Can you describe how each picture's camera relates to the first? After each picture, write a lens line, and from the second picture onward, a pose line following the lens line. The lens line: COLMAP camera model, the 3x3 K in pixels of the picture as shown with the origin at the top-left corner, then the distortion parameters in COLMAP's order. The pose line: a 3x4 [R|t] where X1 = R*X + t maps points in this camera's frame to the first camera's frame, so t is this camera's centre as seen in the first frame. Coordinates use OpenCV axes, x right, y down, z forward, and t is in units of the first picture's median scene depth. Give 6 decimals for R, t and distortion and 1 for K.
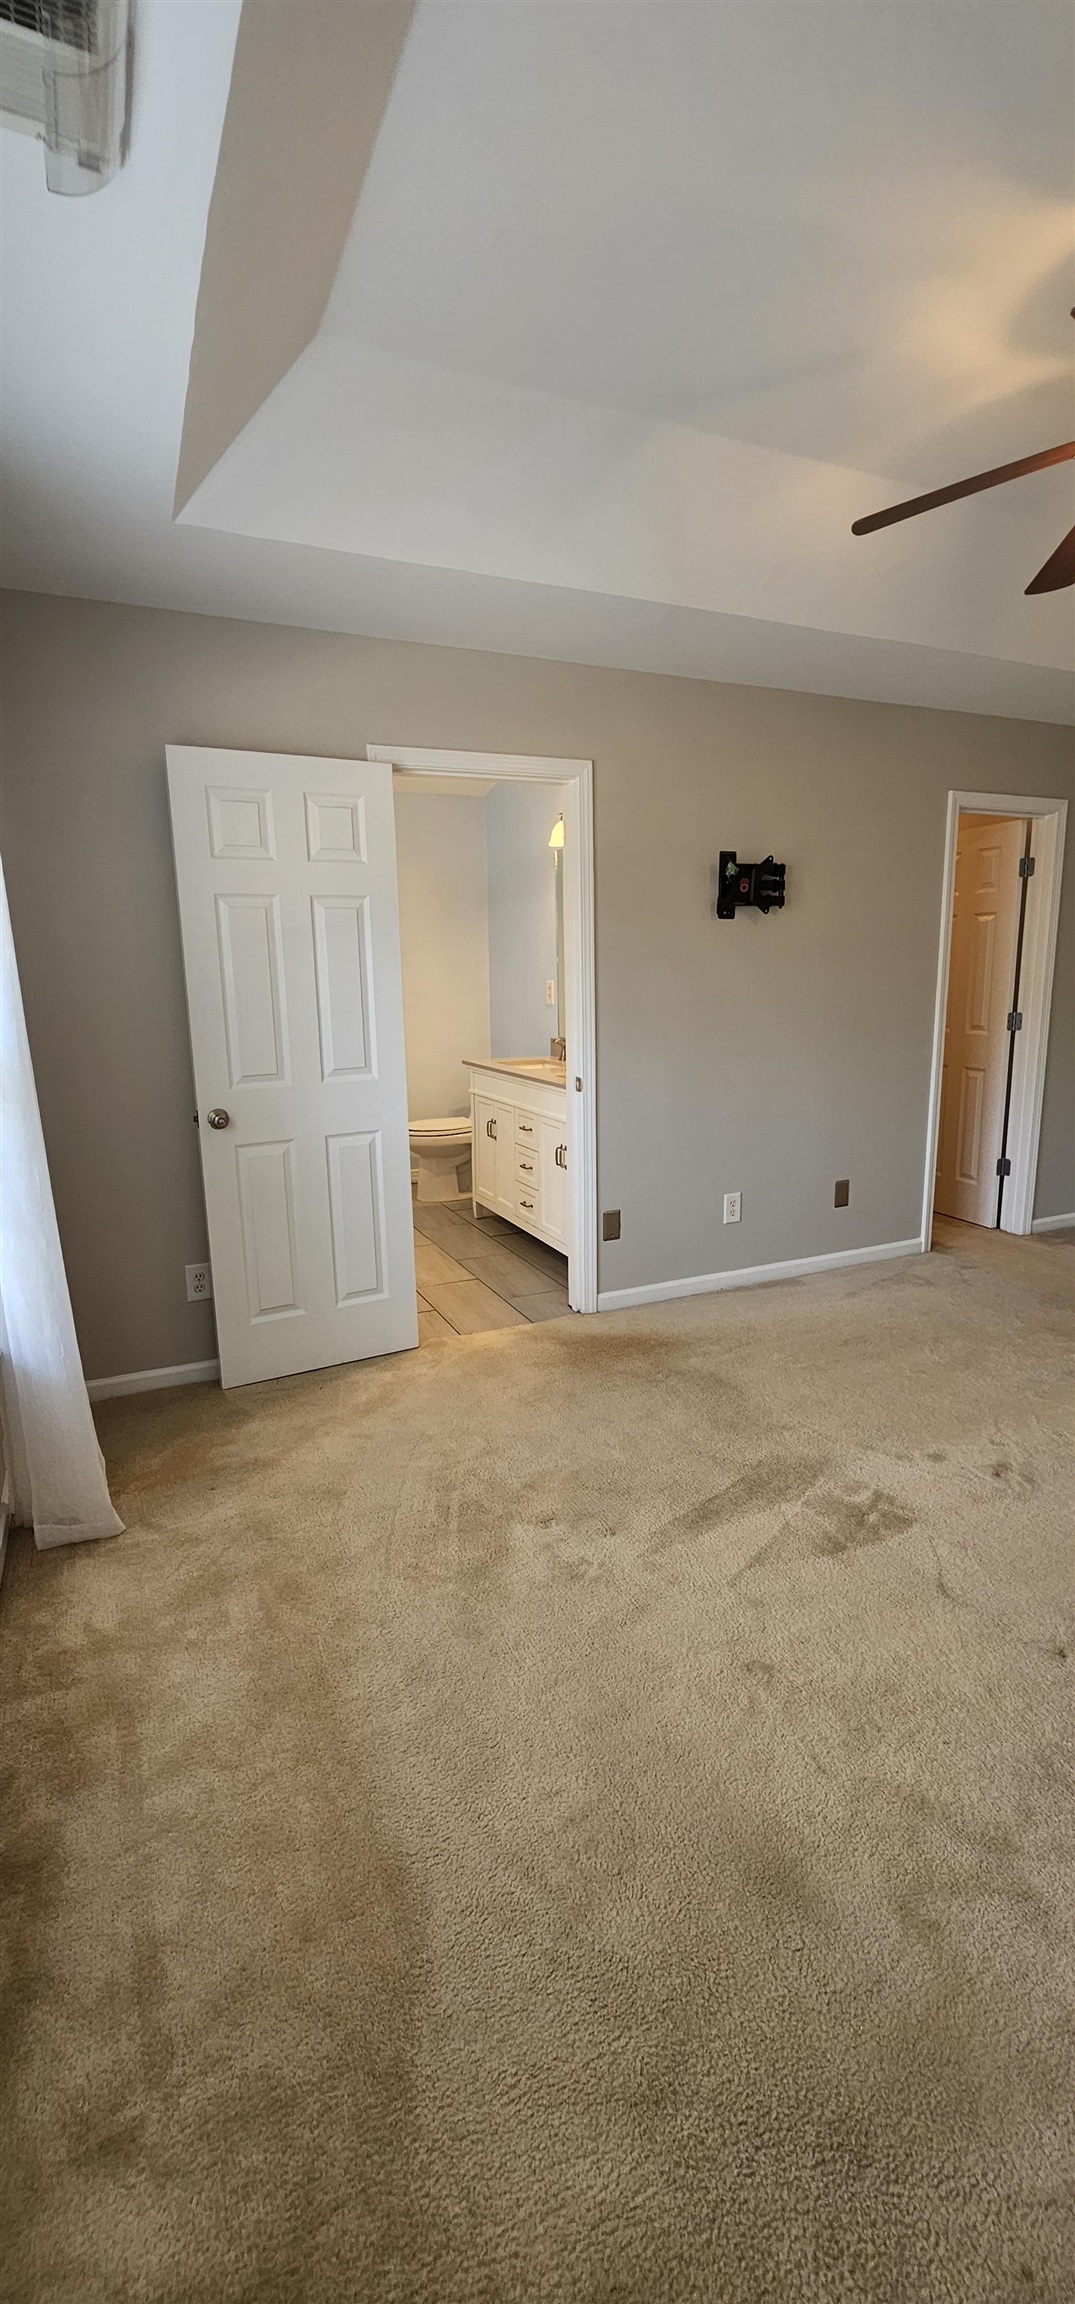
lens RADIAL K [[953.0, 0, 528.8], [0, 953.0, 1146.5], [0, 0, 1]] dist [-0.001564, -0.000472]
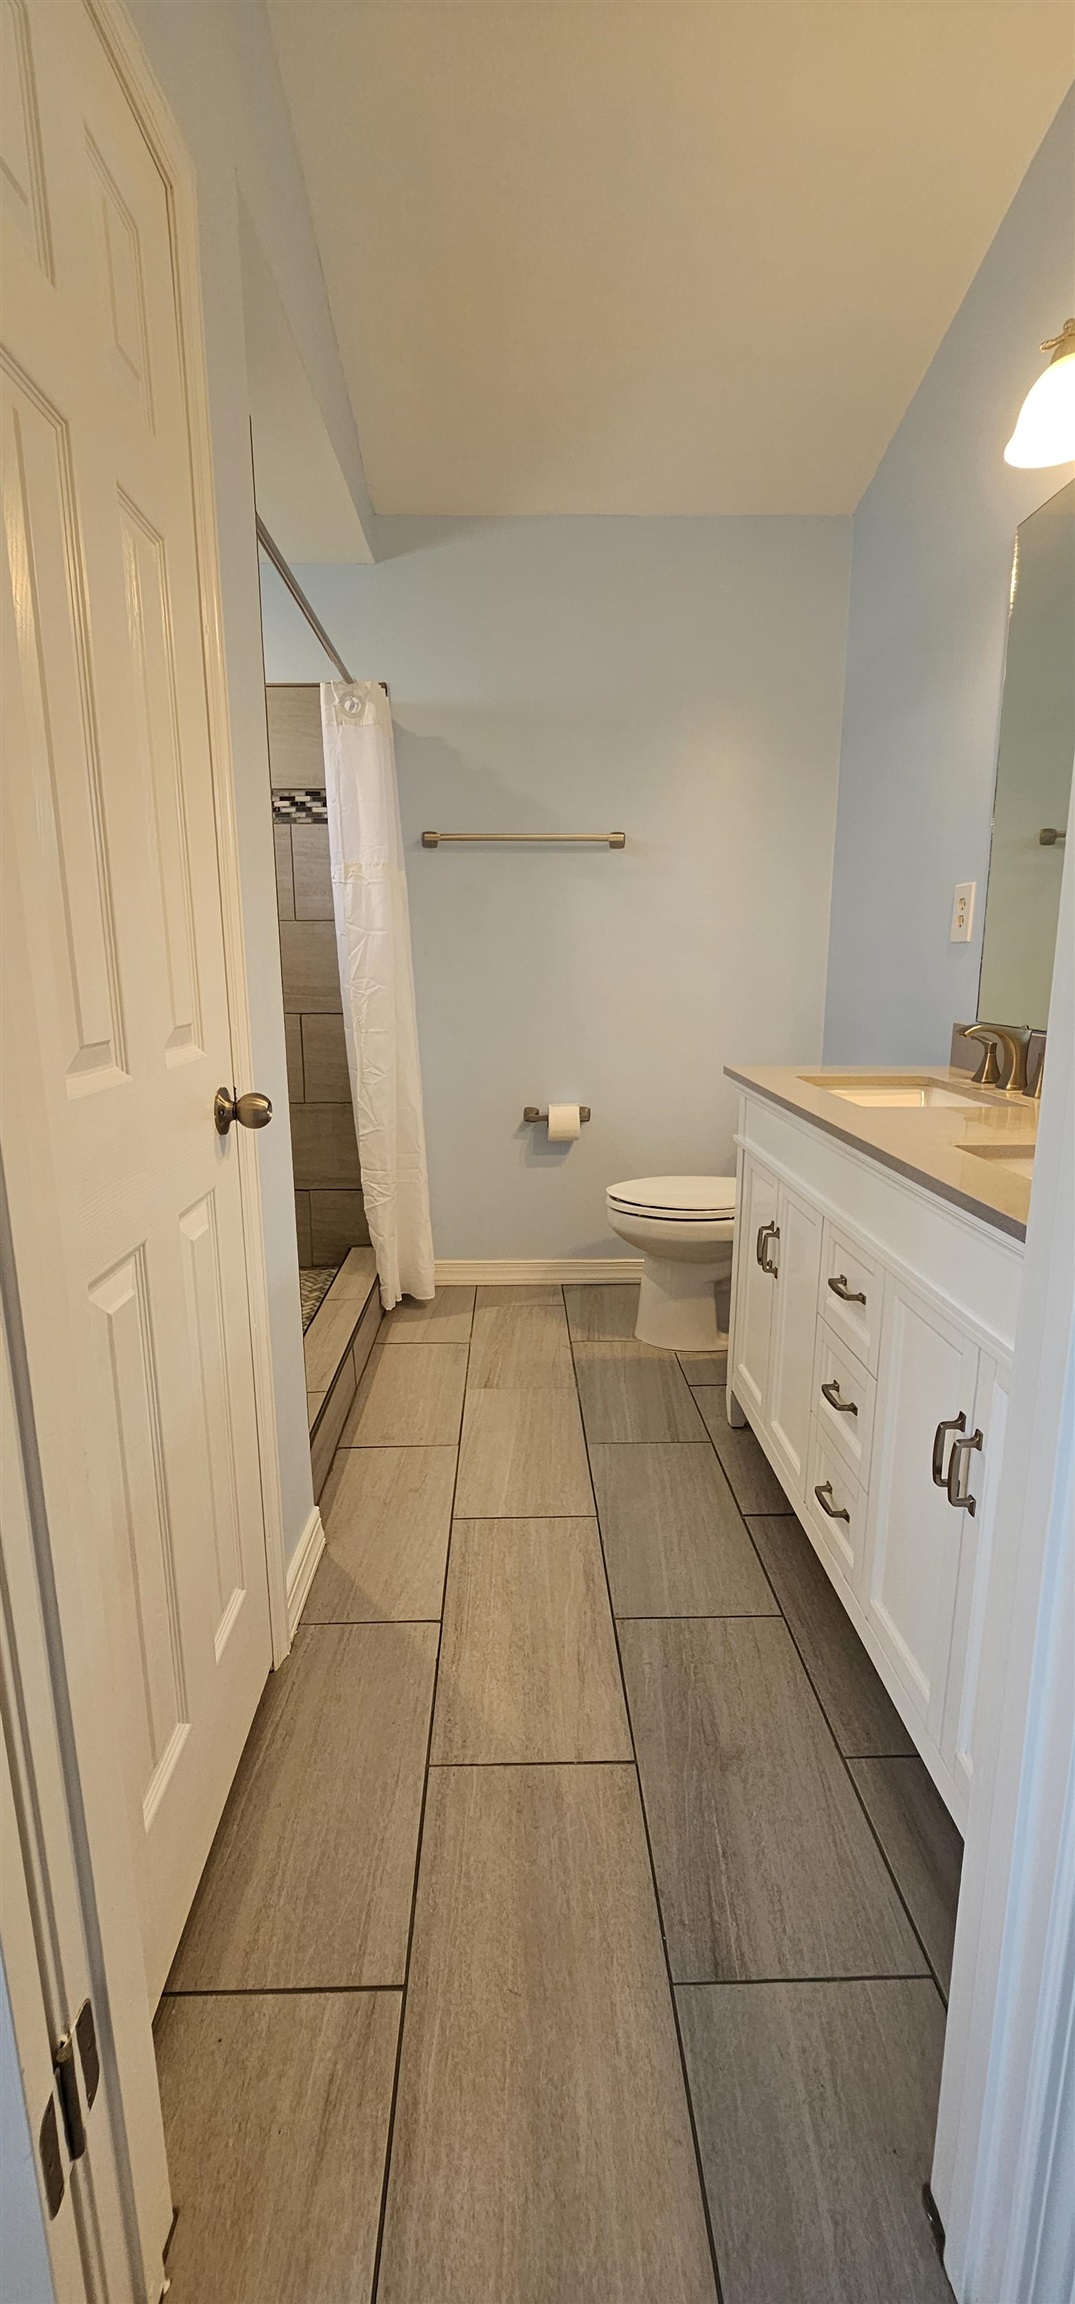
lens RADIAL K [[953.0, 0, 537.8], [0, 953.0, 1154.8], [0, 0, 1]] dist [-0.001564, -0.000472]
pose [[0.926018, 0.083426, -0.368145, 0.013655], [-0.072737, 0.996430, 0.042843, -0.063999], [0.370405, -0.012896, 0.928781, 0.583609]]
